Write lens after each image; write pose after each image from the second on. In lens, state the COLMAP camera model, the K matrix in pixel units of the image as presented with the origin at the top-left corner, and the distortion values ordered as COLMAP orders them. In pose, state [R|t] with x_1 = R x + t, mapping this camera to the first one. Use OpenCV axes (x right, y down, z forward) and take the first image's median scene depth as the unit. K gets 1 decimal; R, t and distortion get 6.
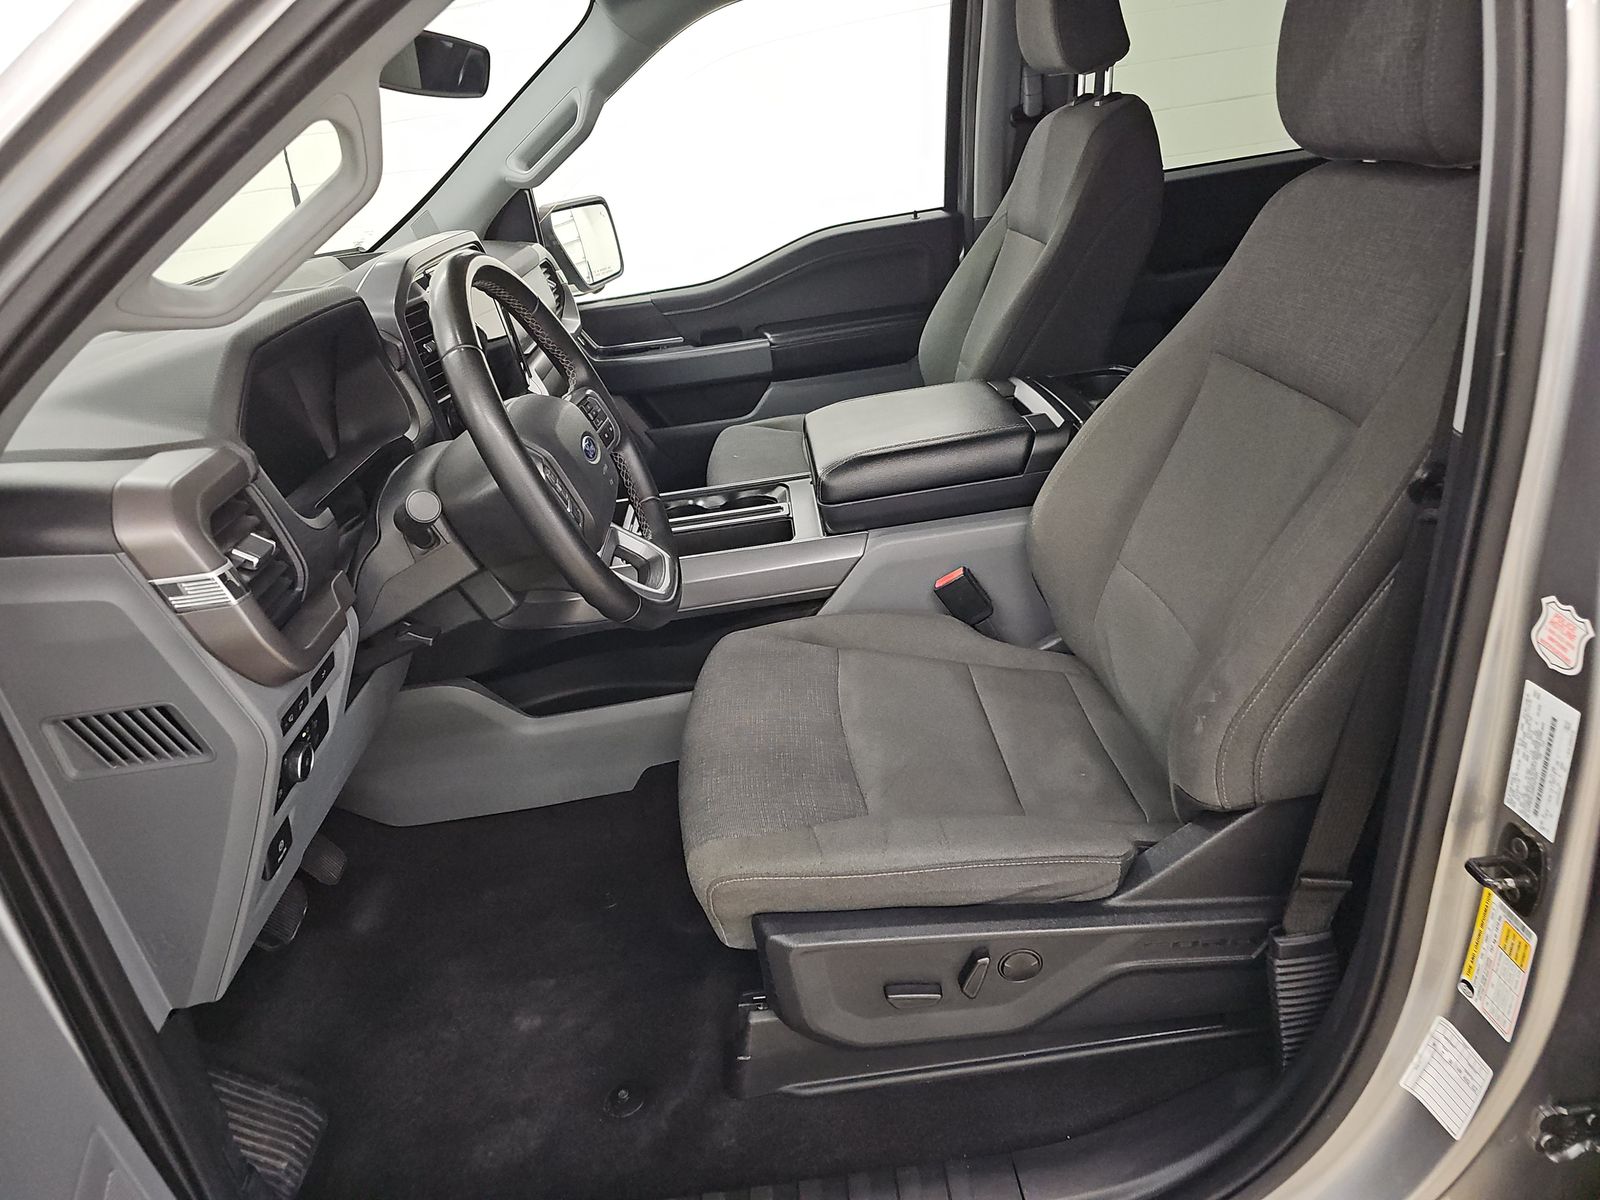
lens RADIAL K [[1064.7, 0, 799.4], [0, 1064.7, 599.1], [0, 0, 1]] dist [0.031011, -0.021239]
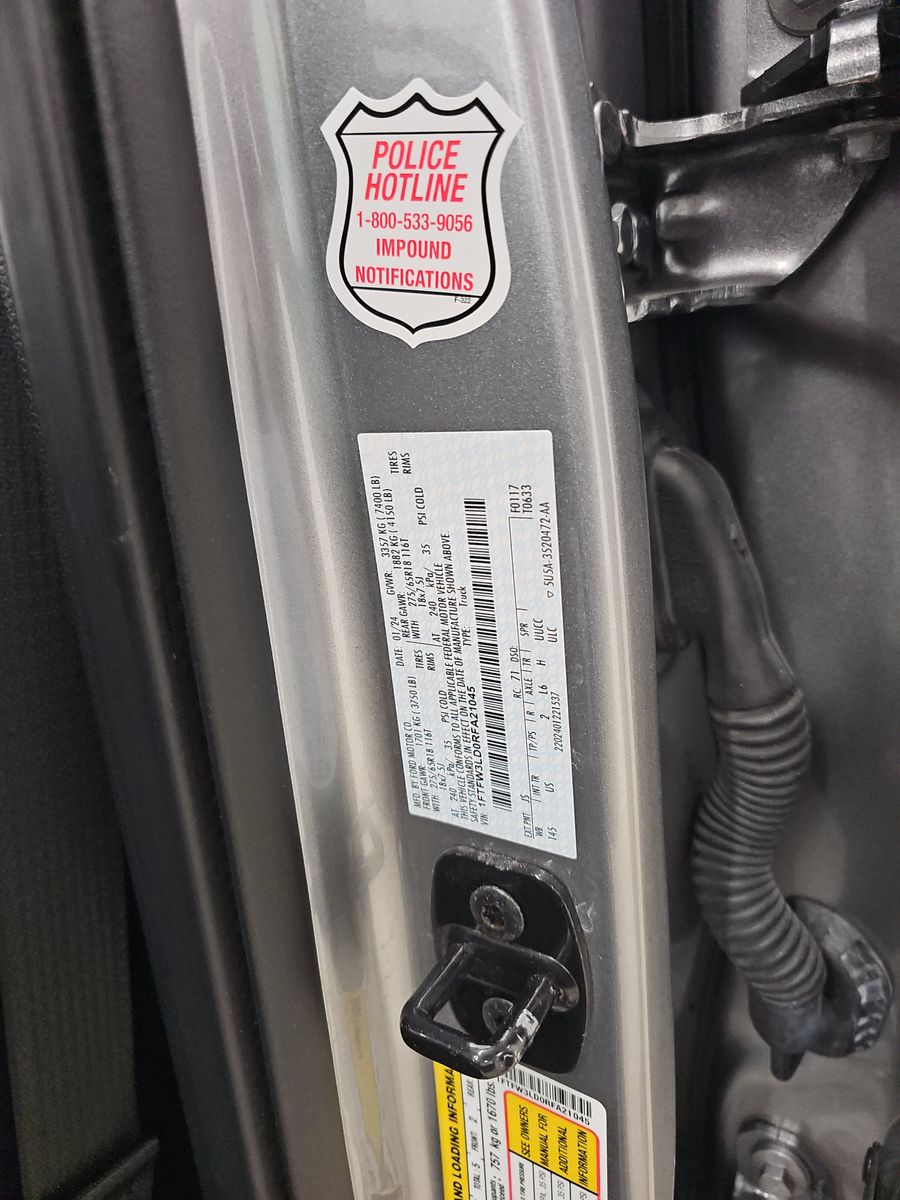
lens RADIAL K [[798.6, 0, 448.3], [0, 798.6, 599.8], [0, 0, 1]] dist [0.031011, -0.021239]
pose [[0.578795, -0.228429, 0.782826, 0.492578], [0.355032, 0.934798, 0.010276, 0.131219], [-0.734131, 0.271981, 0.622156, 0.848015]]
